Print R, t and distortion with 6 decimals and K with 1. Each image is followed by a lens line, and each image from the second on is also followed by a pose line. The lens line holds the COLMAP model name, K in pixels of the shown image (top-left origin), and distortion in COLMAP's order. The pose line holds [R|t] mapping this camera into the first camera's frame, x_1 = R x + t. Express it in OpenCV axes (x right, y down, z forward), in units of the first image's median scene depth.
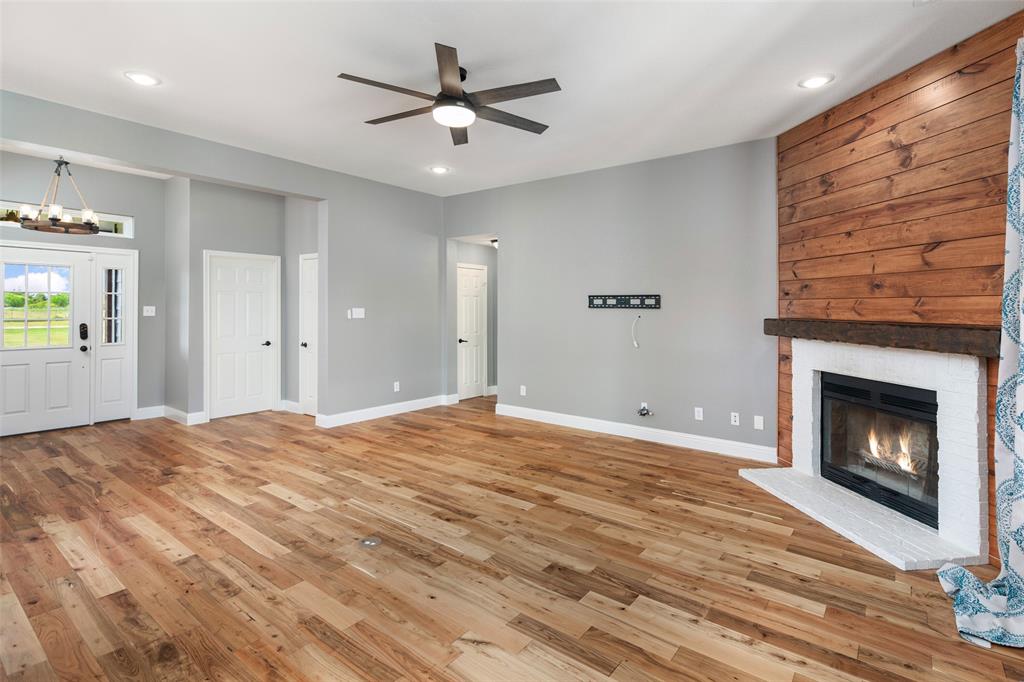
lens RADIAL K [[497.9, 0, 507.9], [0, 497.9, 309.1], [0, 0, 1]] dist [0.001702, -0.001716]
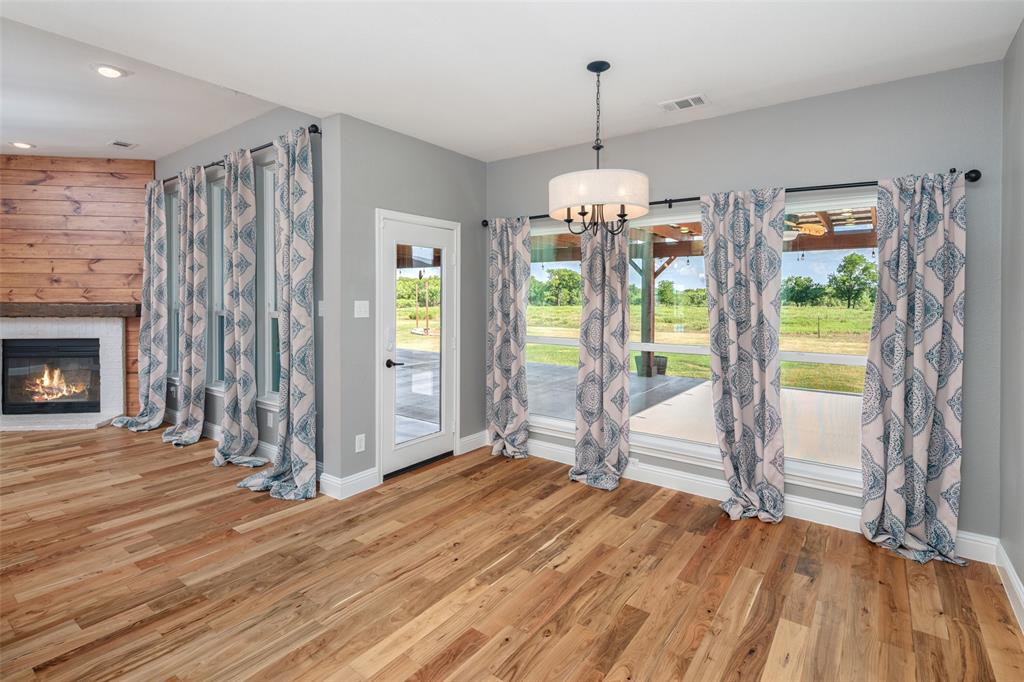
lens RADIAL K [[497.9, 0, 519.9], [0, 497.9, 294.4], [0, 0, 1]] dist [0.001702, -0.001716]
pose [[-0.035090, -0.003968, 0.999376, -0.733089], [-0.000159, 0.999992, 0.003965, -0.006834], [-0.999384, -0.000020, -0.035090, -0.356058]]
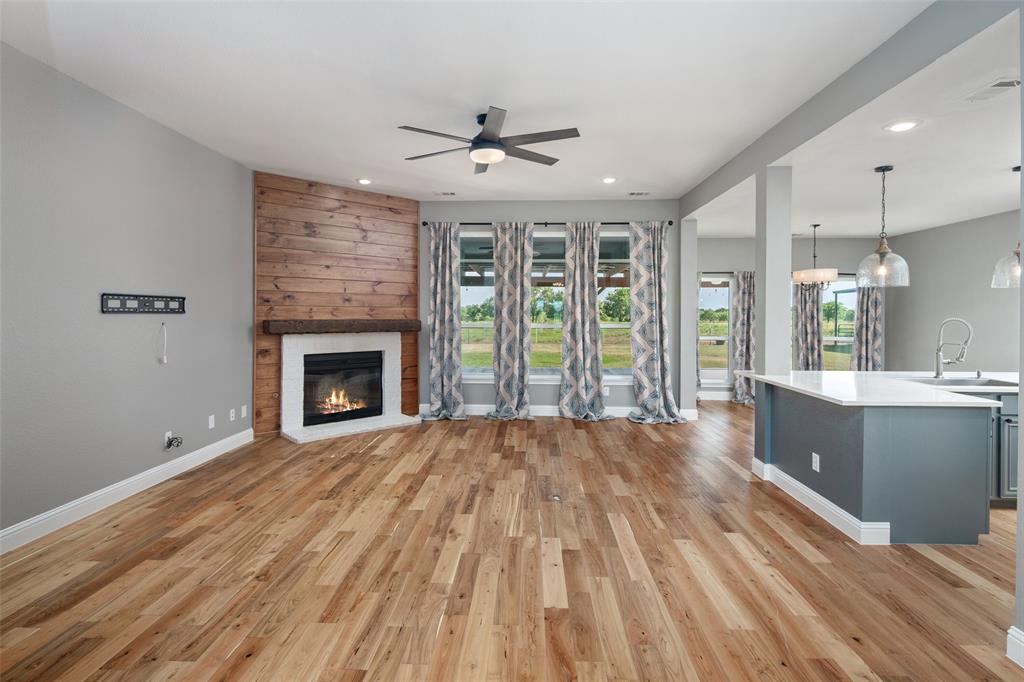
lens RADIAL K [[497.9, 0, 514.2], [0, 497.9, 309.0], [0, 0, 1]] dist [0.001702, -0.001716]
pose [[-0.586874, -0.000424, 0.809678, -0.839016], [-0.002282, 0.999997, -0.001130, -0.010462], [-0.809675, -0.002511, -0.586873, 1.235424]]
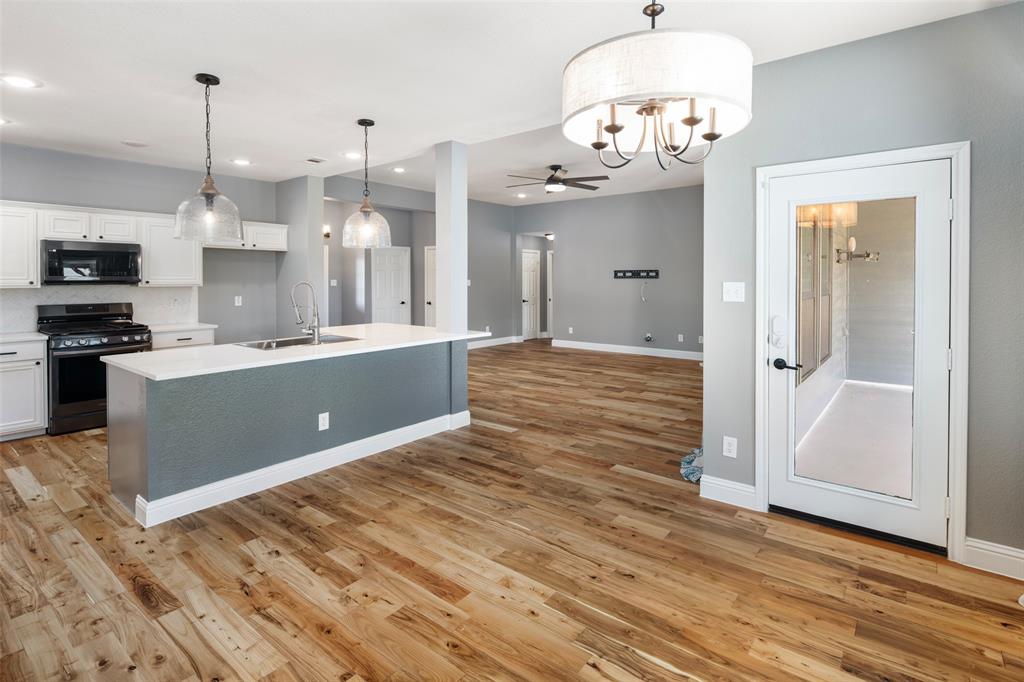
lens RADIAL K [[497.9, 0, 519.7], [0, 497.9, 286.3], [0, 0, 1]] dist [0.001702, -0.001716]
pose [[0.999952, -0.008625, 0.004574, -0.205378], [0.008566, 0.999882, 0.012743, 0.001150], [-0.004683, -0.012703, 0.999908, -0.824522]]
